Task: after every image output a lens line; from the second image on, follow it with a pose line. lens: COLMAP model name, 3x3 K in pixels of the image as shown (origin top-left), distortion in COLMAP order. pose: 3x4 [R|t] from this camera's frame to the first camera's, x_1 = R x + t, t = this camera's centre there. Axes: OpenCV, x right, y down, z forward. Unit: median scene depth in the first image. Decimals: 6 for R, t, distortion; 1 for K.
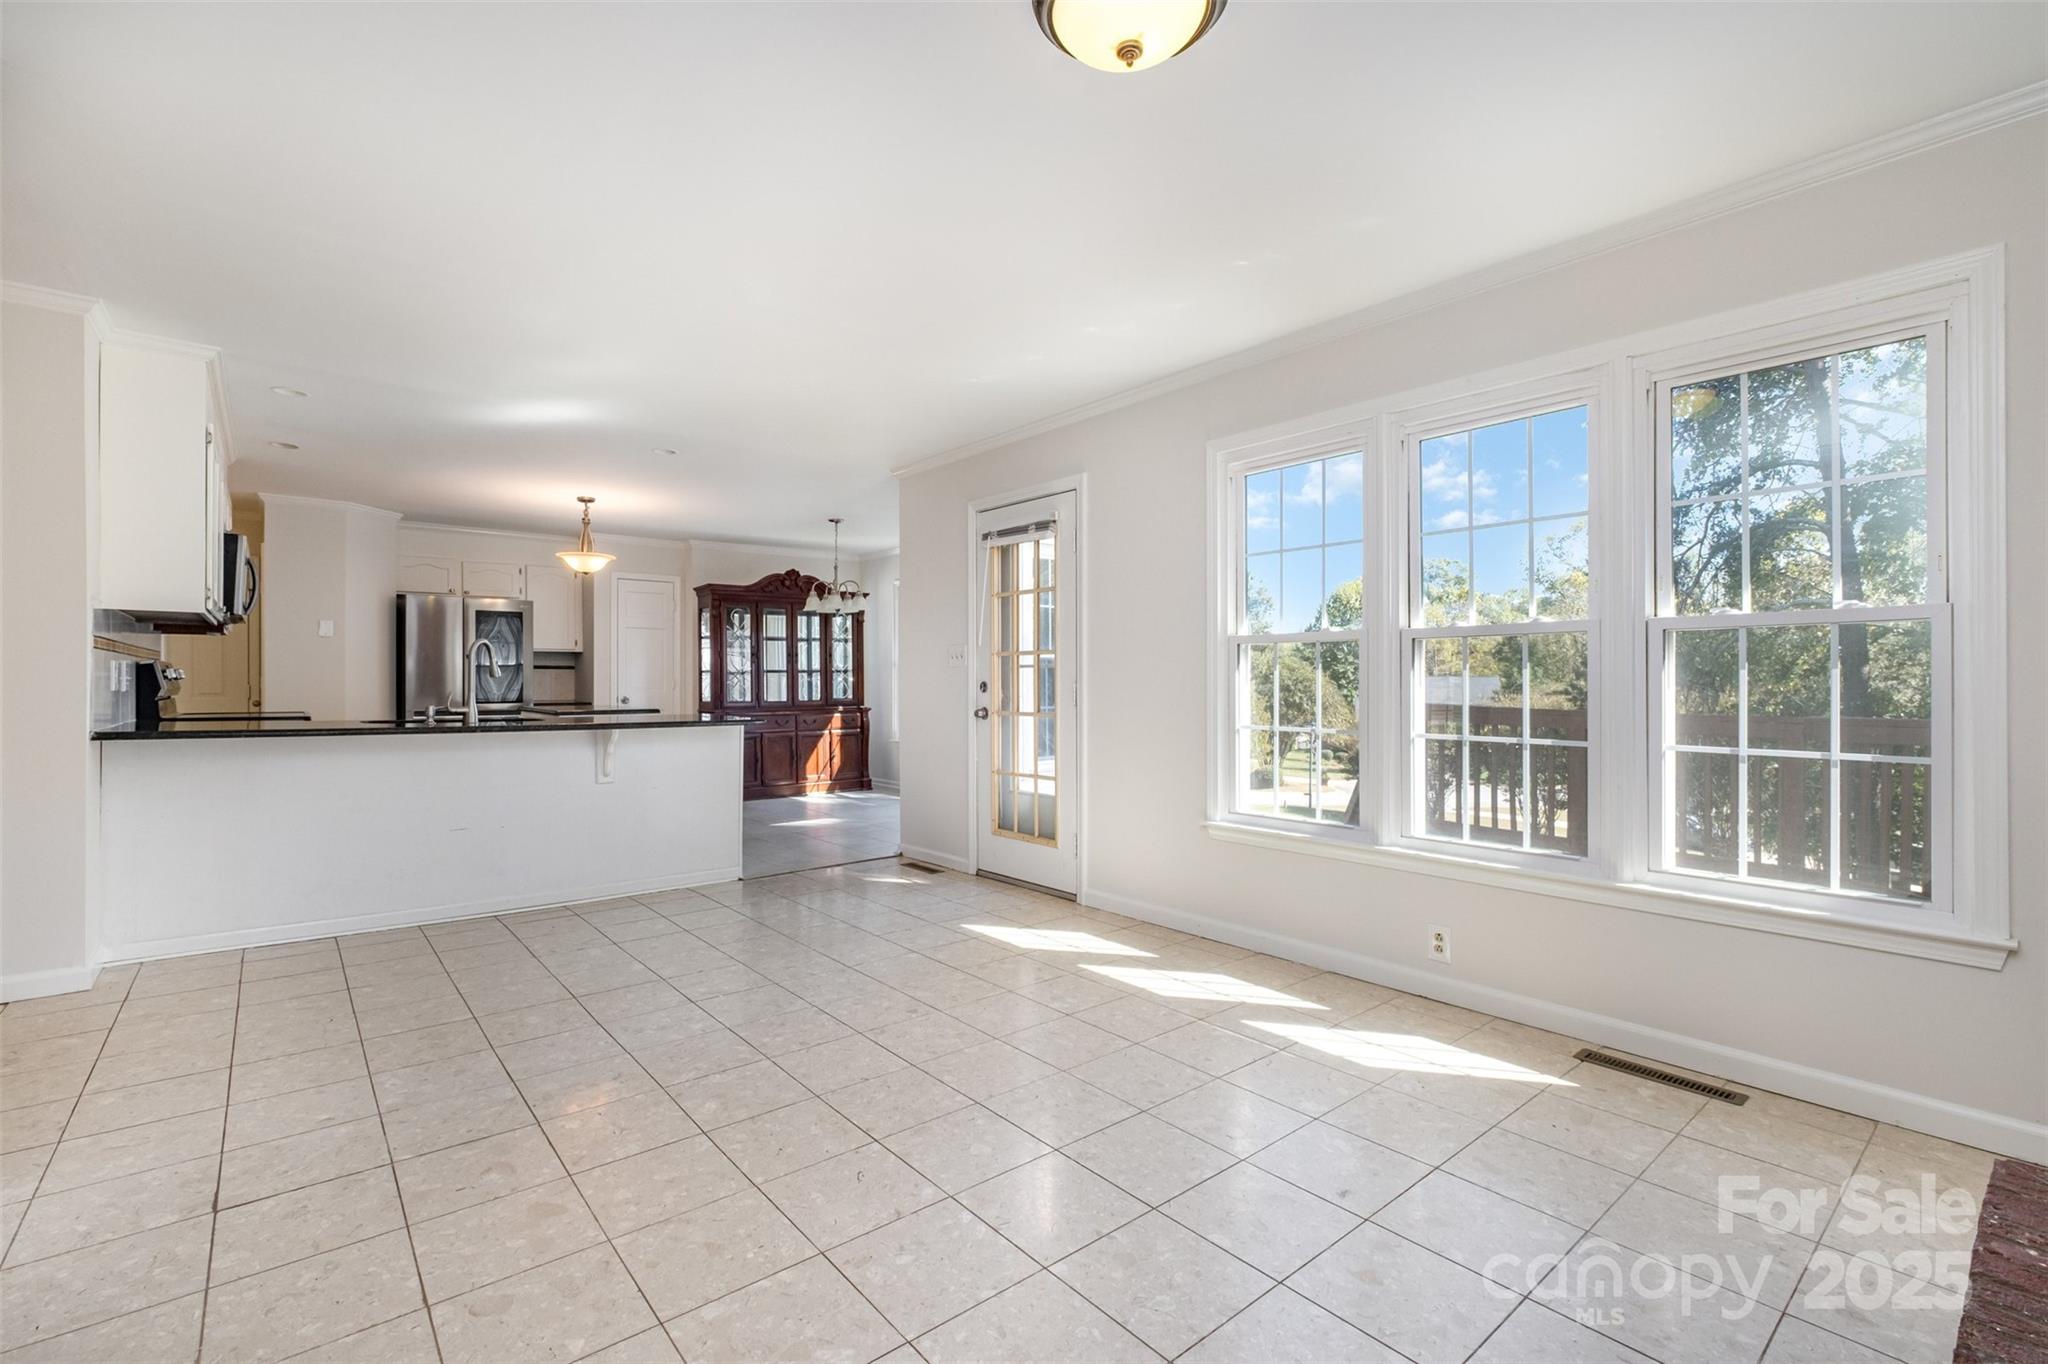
lens RADIAL K [[894.2, 0, 1015.5], [0, 894.2, 682.2], [0, 0, 1]] dist [-0.007436, -0.000083]
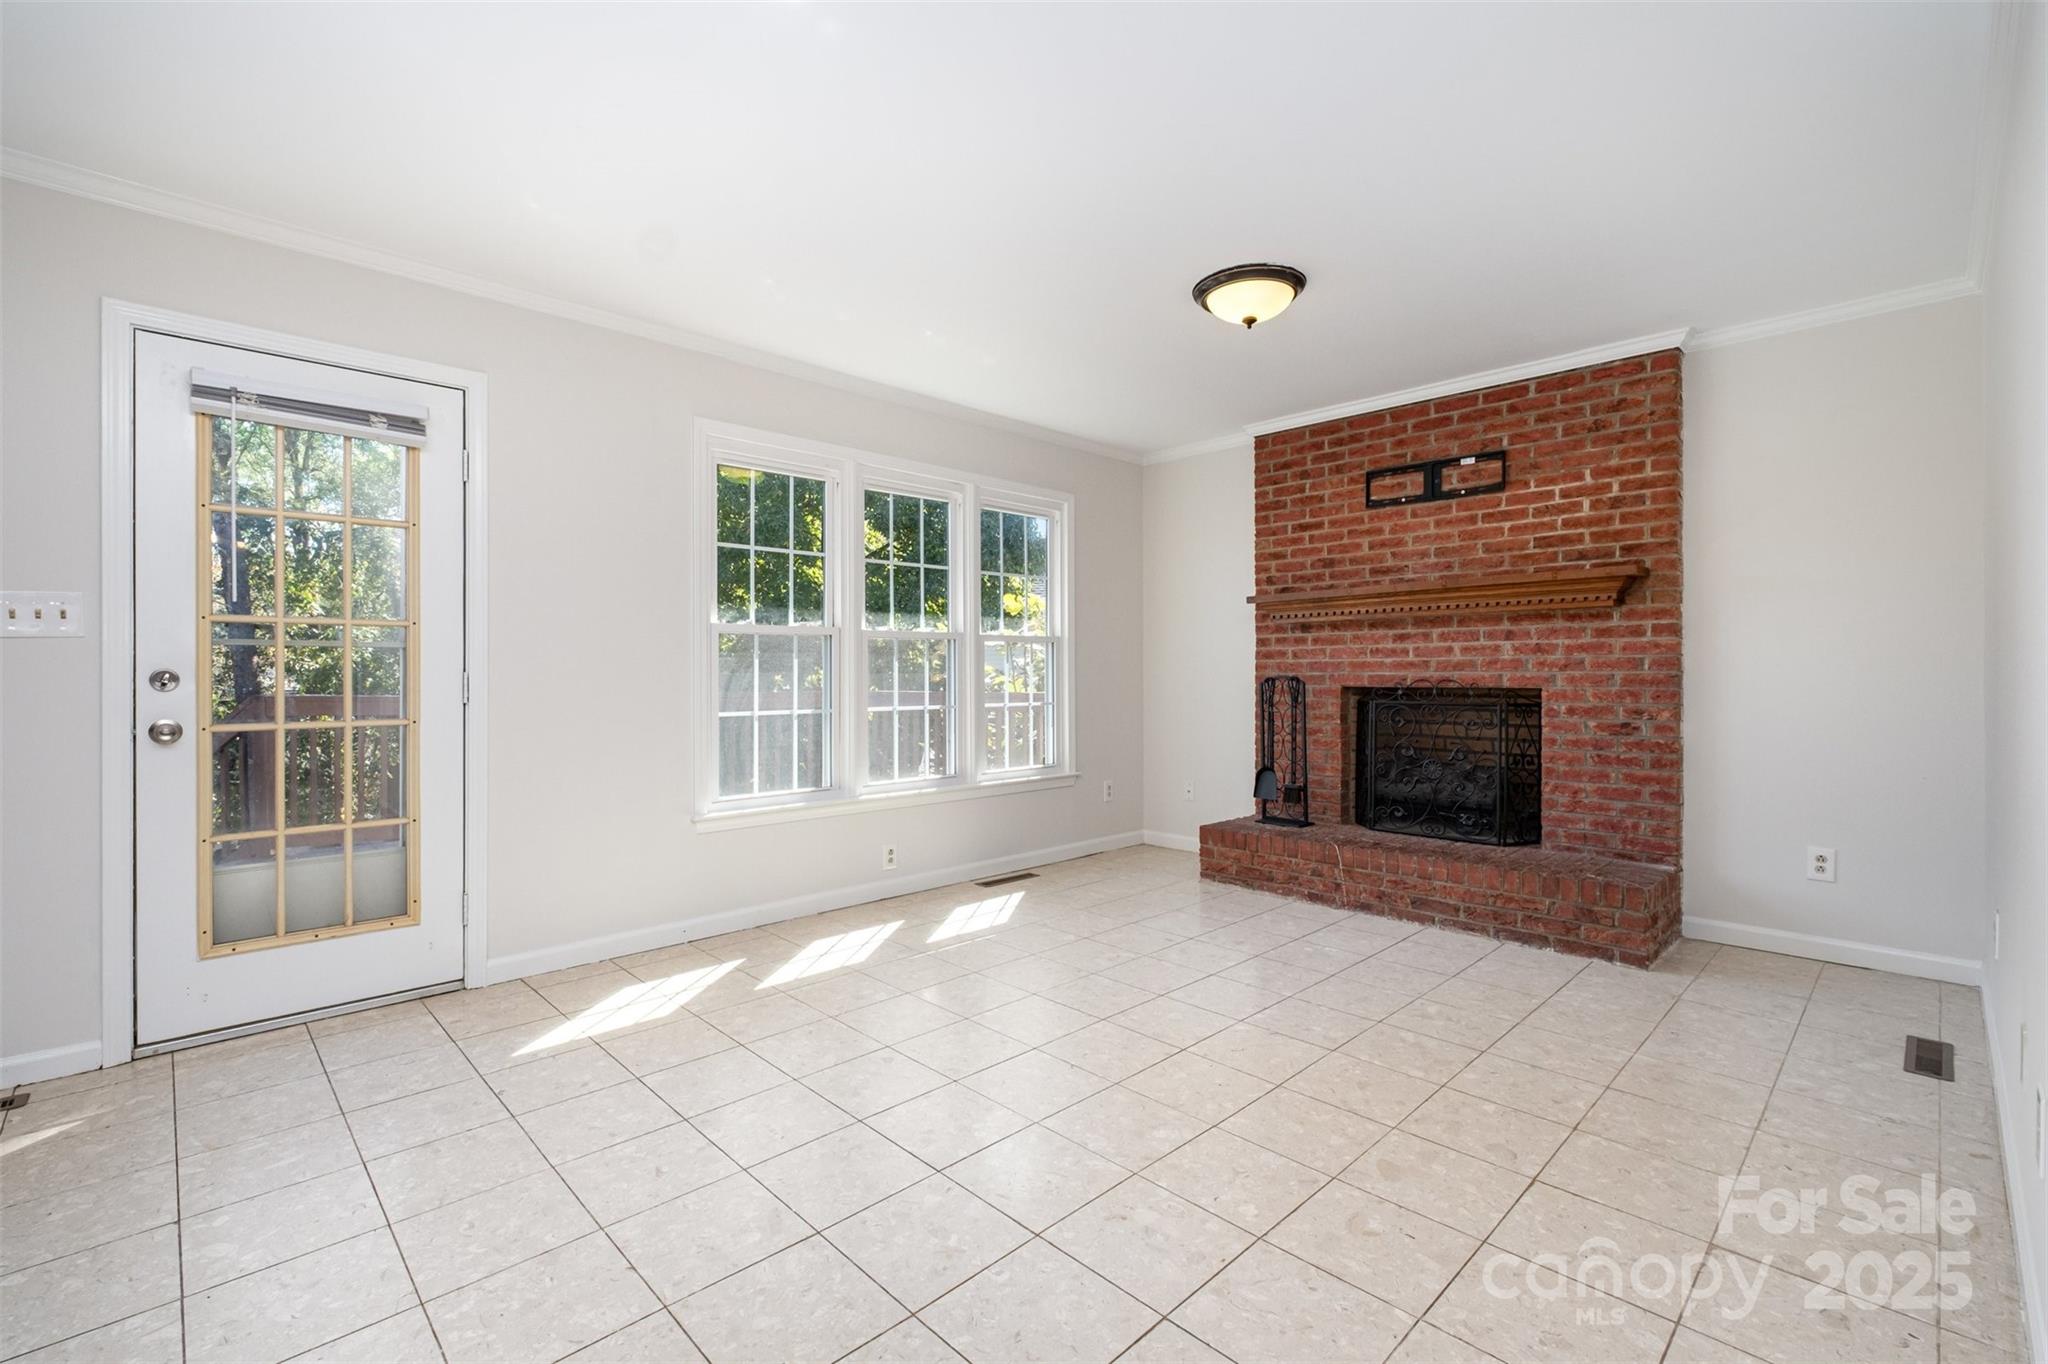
lens RADIAL K [[894.2, 0, 1005.5], [0, 894.2, 669.9], [0, 0, 1]] dist [-0.007436, -0.000083]
pose [[-0.064692, -0.000807, 0.997905, -1.004007], [-0.000301, 1.000000, 0.000789, 0.000688], [-0.997905, -0.000249, -0.064692, 0.987134]]
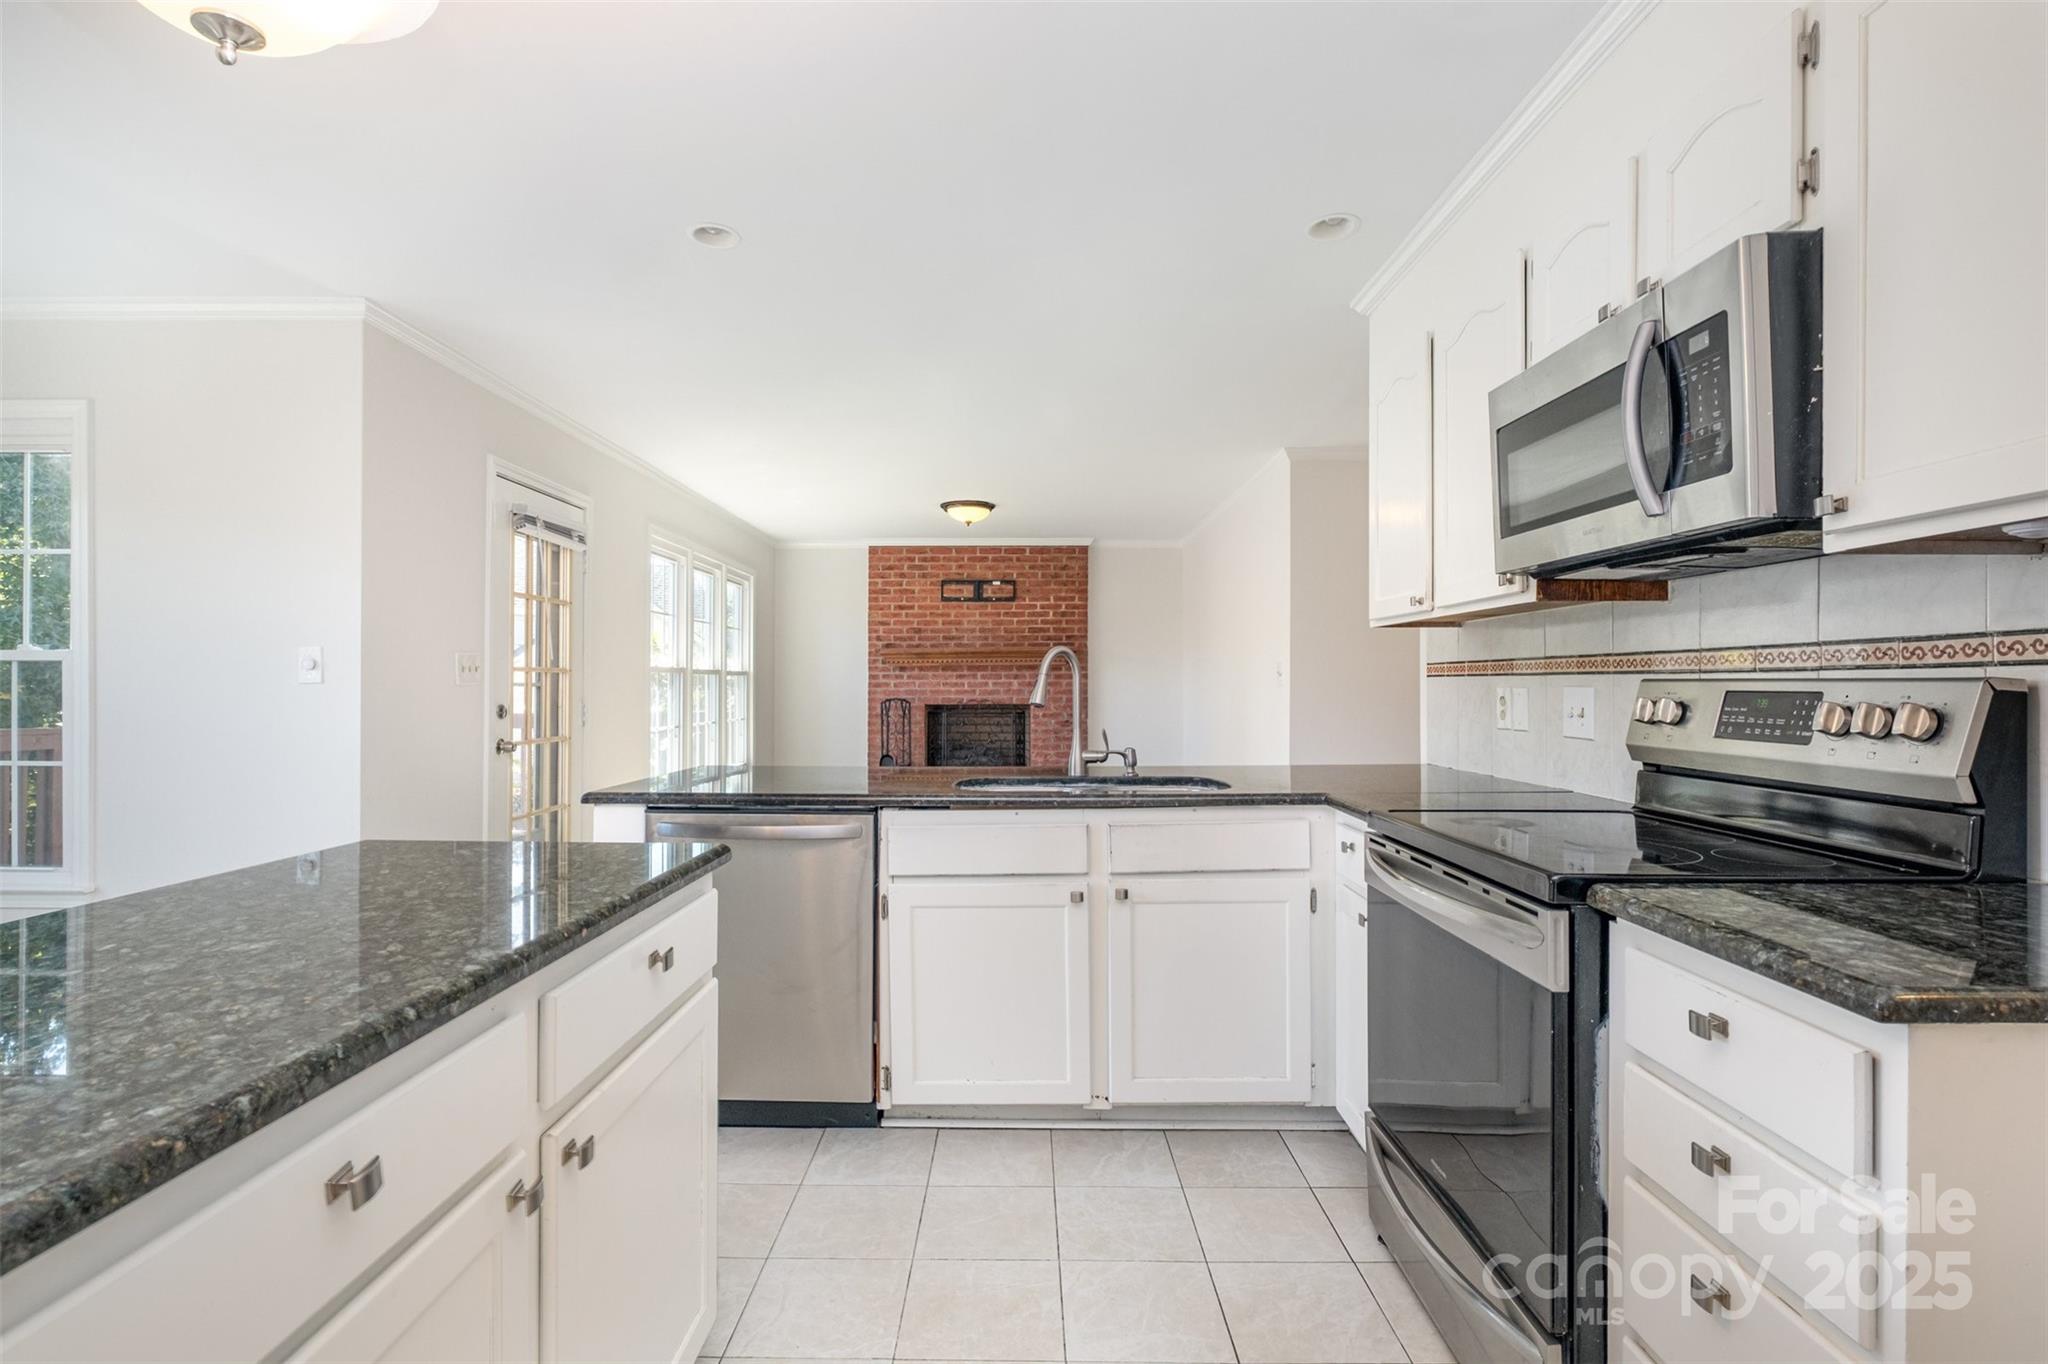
lens RADIAL K [[968.3, 0, 1007.8], [0, 968.3, 682.3], [0, 0, 1]] dist [-0.005660, 0.000136]
pose [[-0.760109, -0.002830, 0.649789, -1.543491], [-0.003029, 0.999995, 0.000812, -0.039349], [-0.649788, -0.001351, -0.760114, 2.360973]]
